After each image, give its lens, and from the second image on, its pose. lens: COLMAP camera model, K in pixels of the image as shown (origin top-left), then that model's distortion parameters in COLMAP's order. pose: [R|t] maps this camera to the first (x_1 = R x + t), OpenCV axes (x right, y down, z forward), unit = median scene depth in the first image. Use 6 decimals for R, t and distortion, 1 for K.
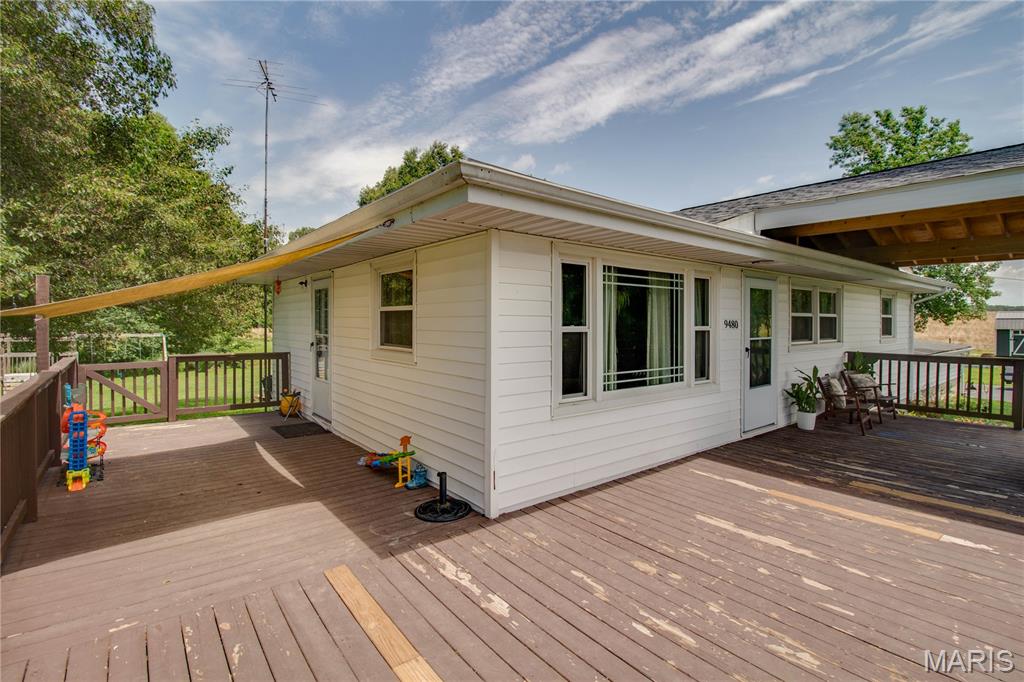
lens RADIAL K [[497.4, 0, 506.1], [0, 497.4, 330.0], [0, 0, 1]] dist [-0.000544, -0.007719]
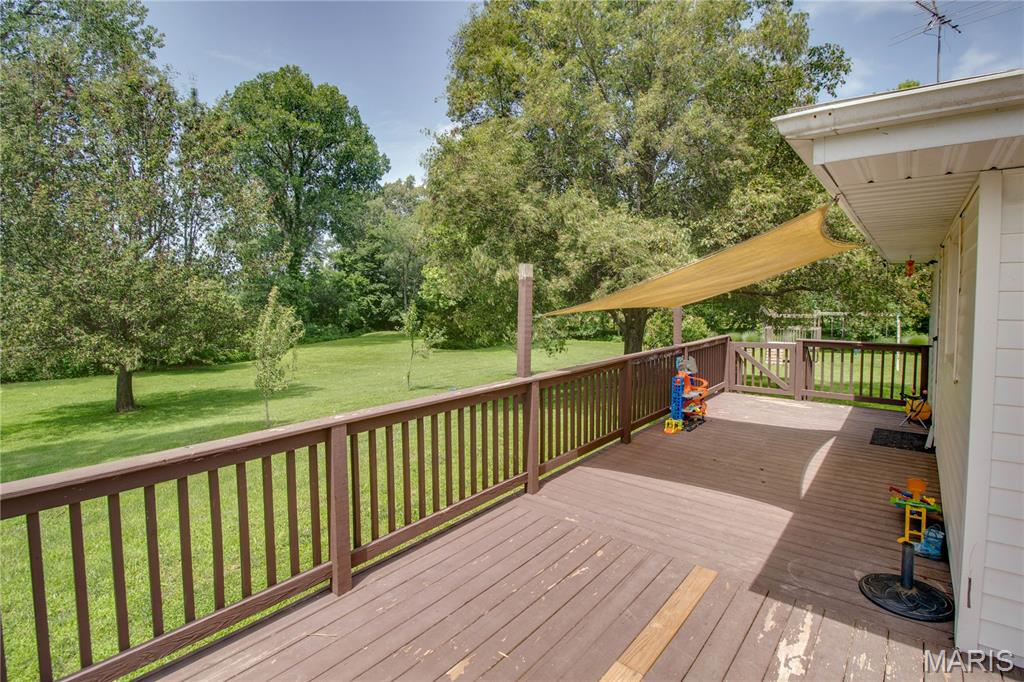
lens RADIAL K [[497.4, 0, 534.0], [0, 497.4, 324.0], [0, 0, 1]] dist [-0.000544, -0.007719]
pose [[0.220866, 0.049280, -0.974058, 0.347192], [-0.009908, 0.998784, 0.048285, -0.038928], [0.975254, -0.001014, 0.221086, 0.287016]]
